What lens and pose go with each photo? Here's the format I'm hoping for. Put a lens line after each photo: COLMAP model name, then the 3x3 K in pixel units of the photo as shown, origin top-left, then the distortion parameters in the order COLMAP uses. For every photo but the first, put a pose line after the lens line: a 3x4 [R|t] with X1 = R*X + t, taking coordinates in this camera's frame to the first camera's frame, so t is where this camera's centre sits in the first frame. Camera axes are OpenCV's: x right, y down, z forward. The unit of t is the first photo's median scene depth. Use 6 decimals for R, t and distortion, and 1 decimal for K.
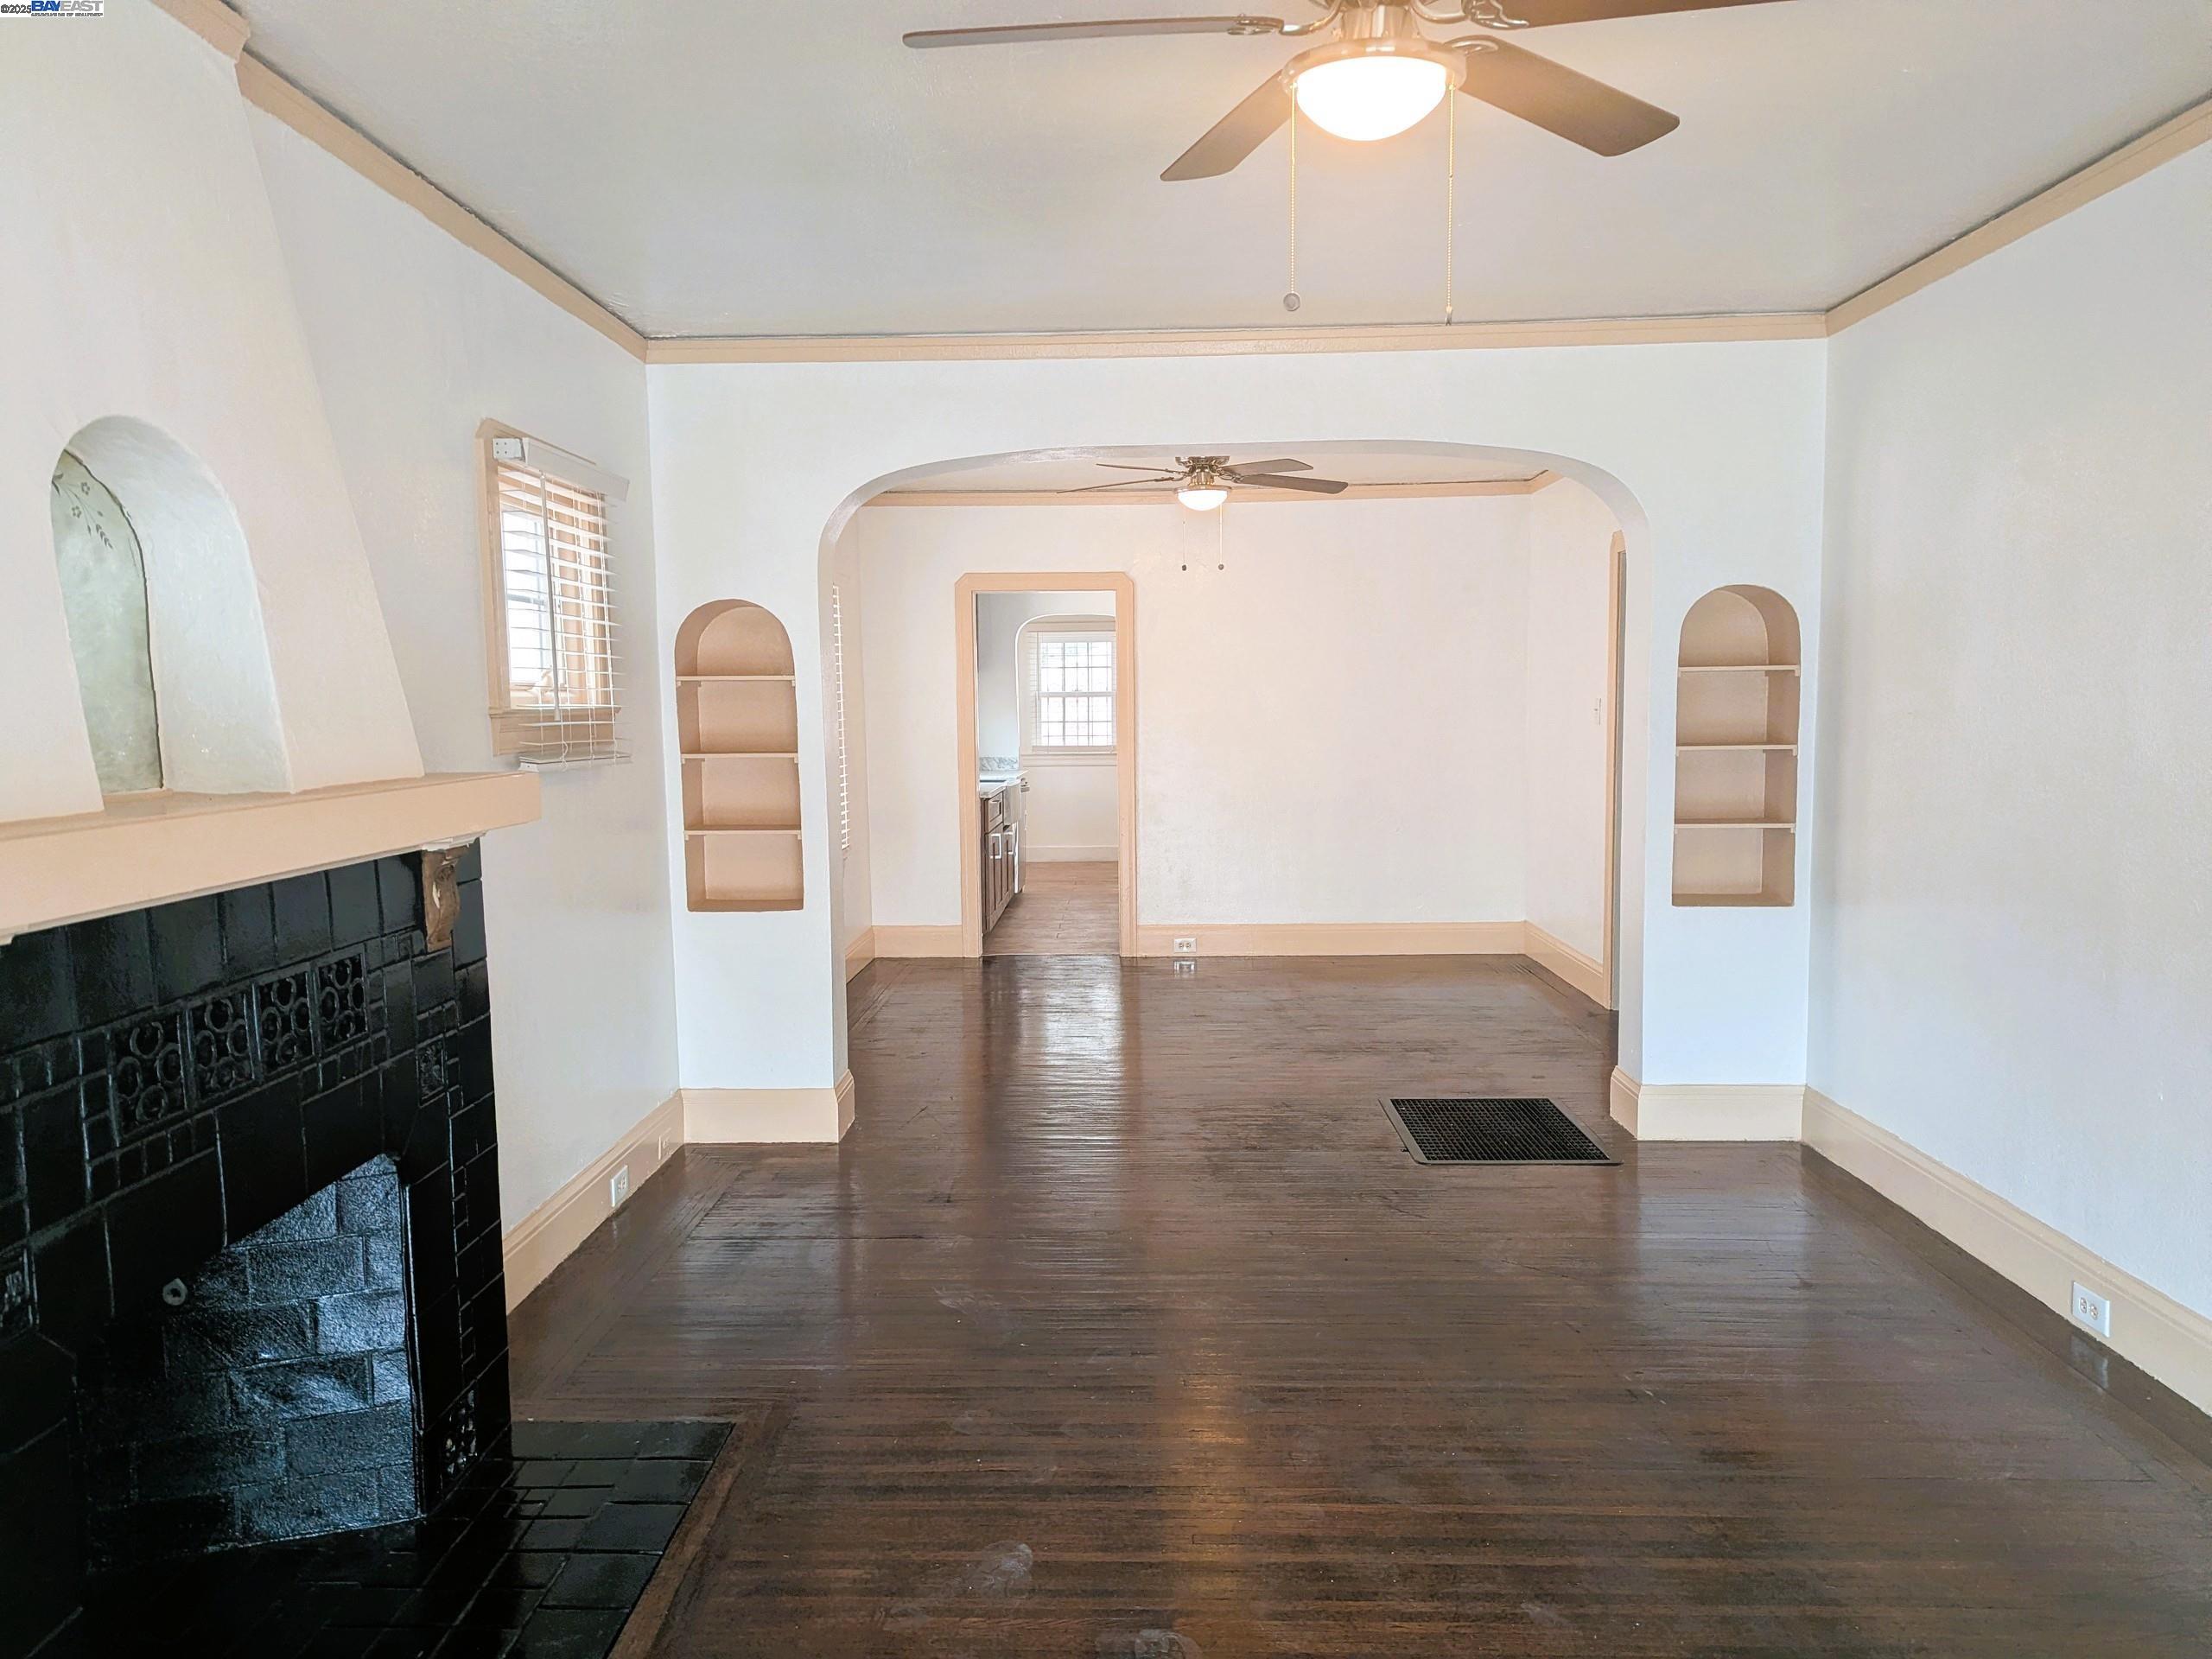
lens RADIAL K [[1544.0, 0, 1095.0], [0, 1544.0, 843.8], [0, 0, 1]] dist [0.069179, -0.075052]
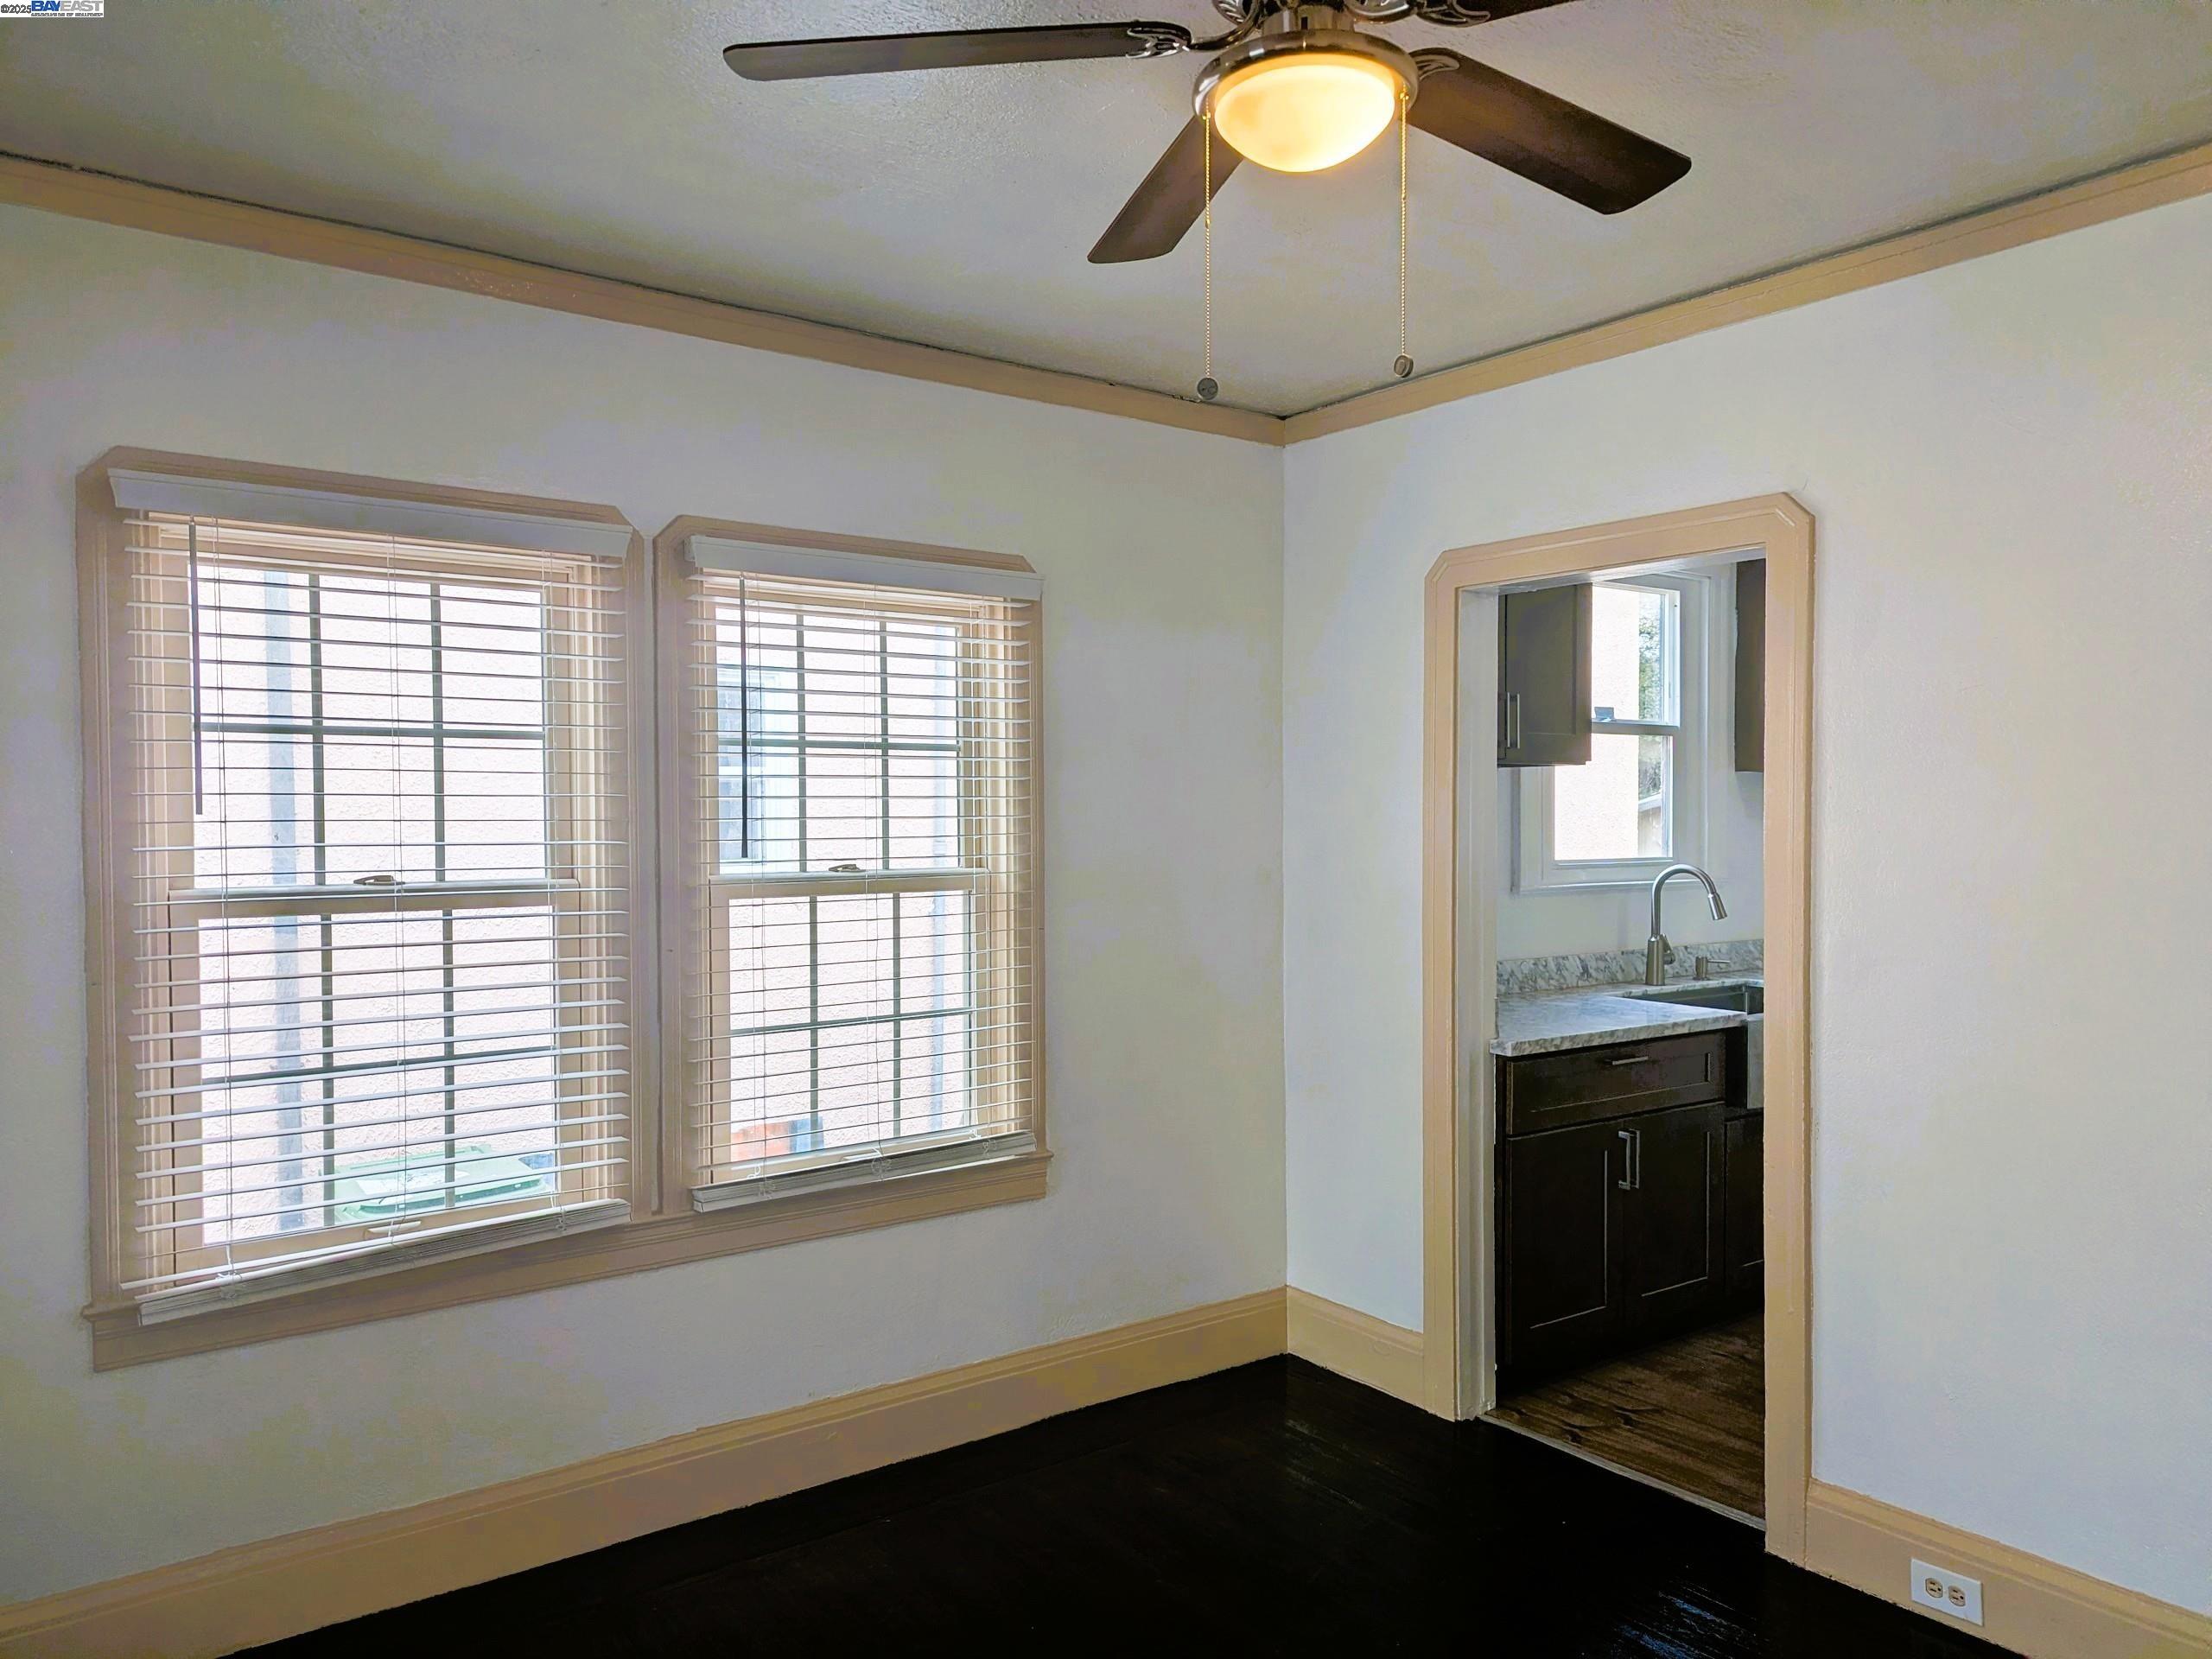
lens RADIAL K [[1566.8, 0, 1111.2], [0, 1566.8, 852.6], [0, 0, 1]] dist [0.096704, -0.088636]
pose [[0.613897, 0.014394, -0.789255, 0.353719], [-0.069454, 0.996941, -0.035841, -0.103535], [0.786325, 0.076819, 0.613019, 1.055842]]
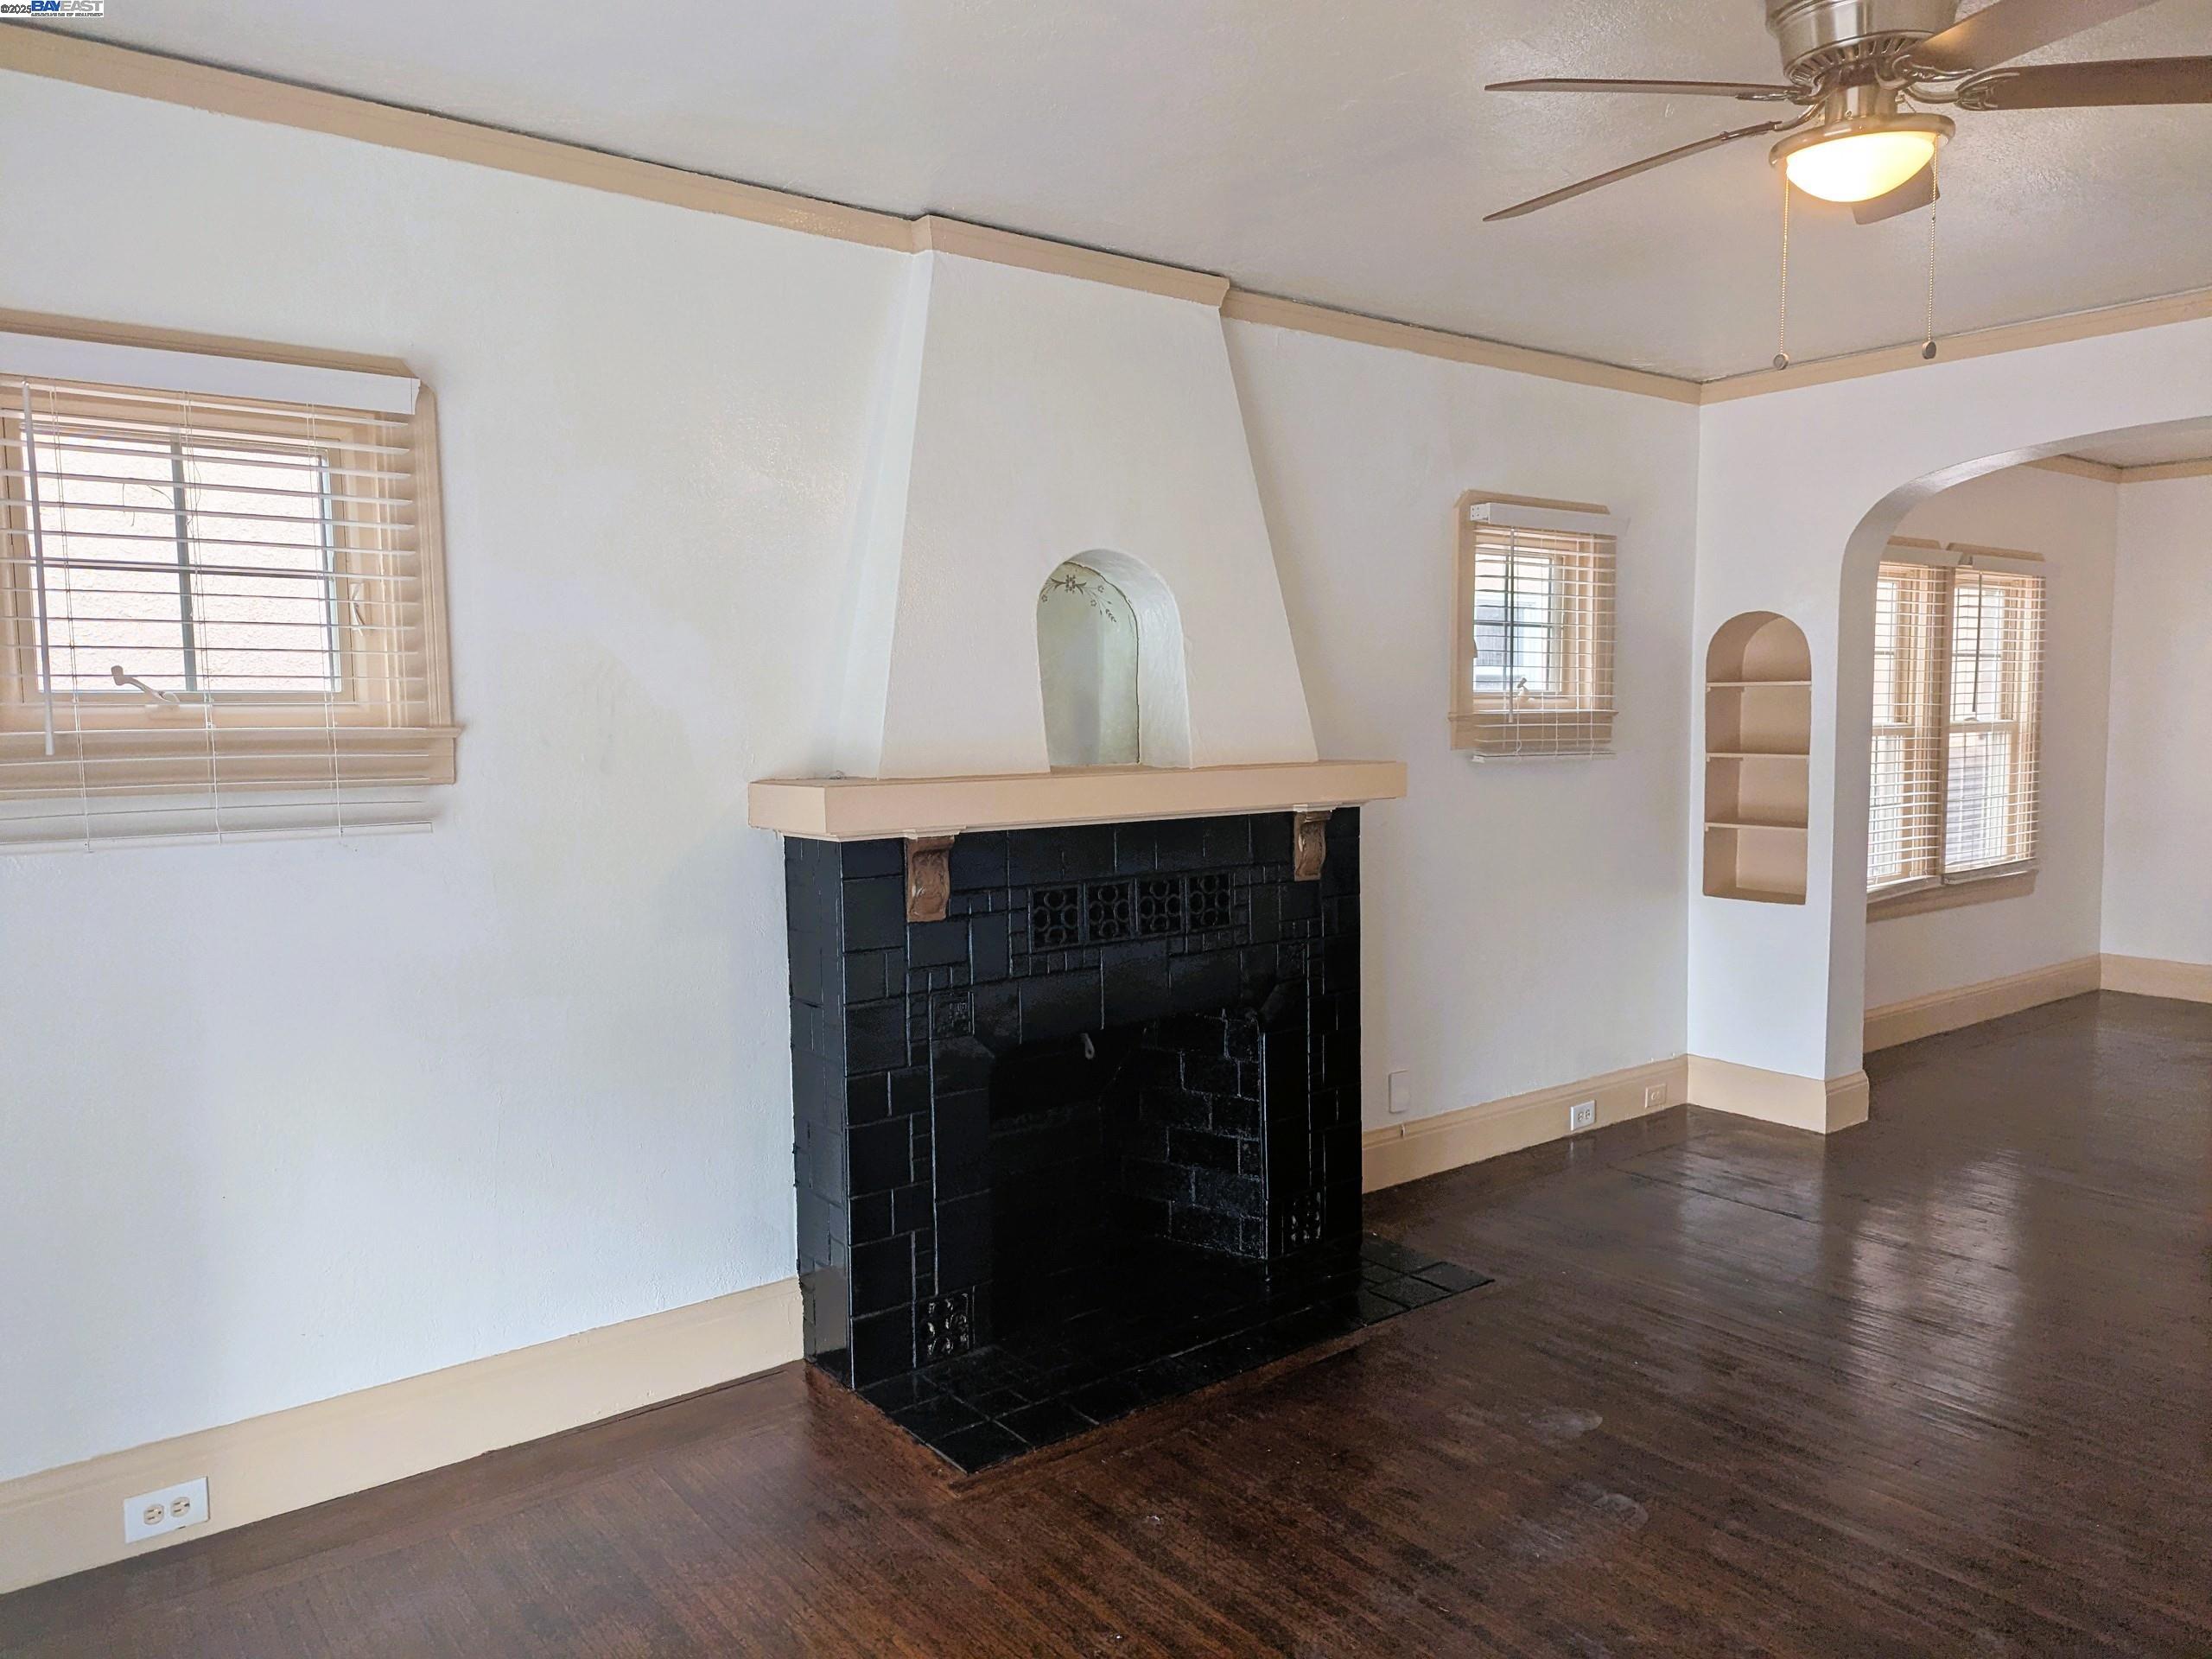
lens RADIAL K [[1544.0, 0, 1095.0], [0, 1544.0, 843.8], [0, 0, 1]] dist [0.069179, -0.075052]
pose [[0.629644, 0.072778, -0.773467, 0.309071], [-0.070476, 0.996848, 0.036425, -0.002744], [0.773680, 0.031576, 0.632789, -0.036171]]
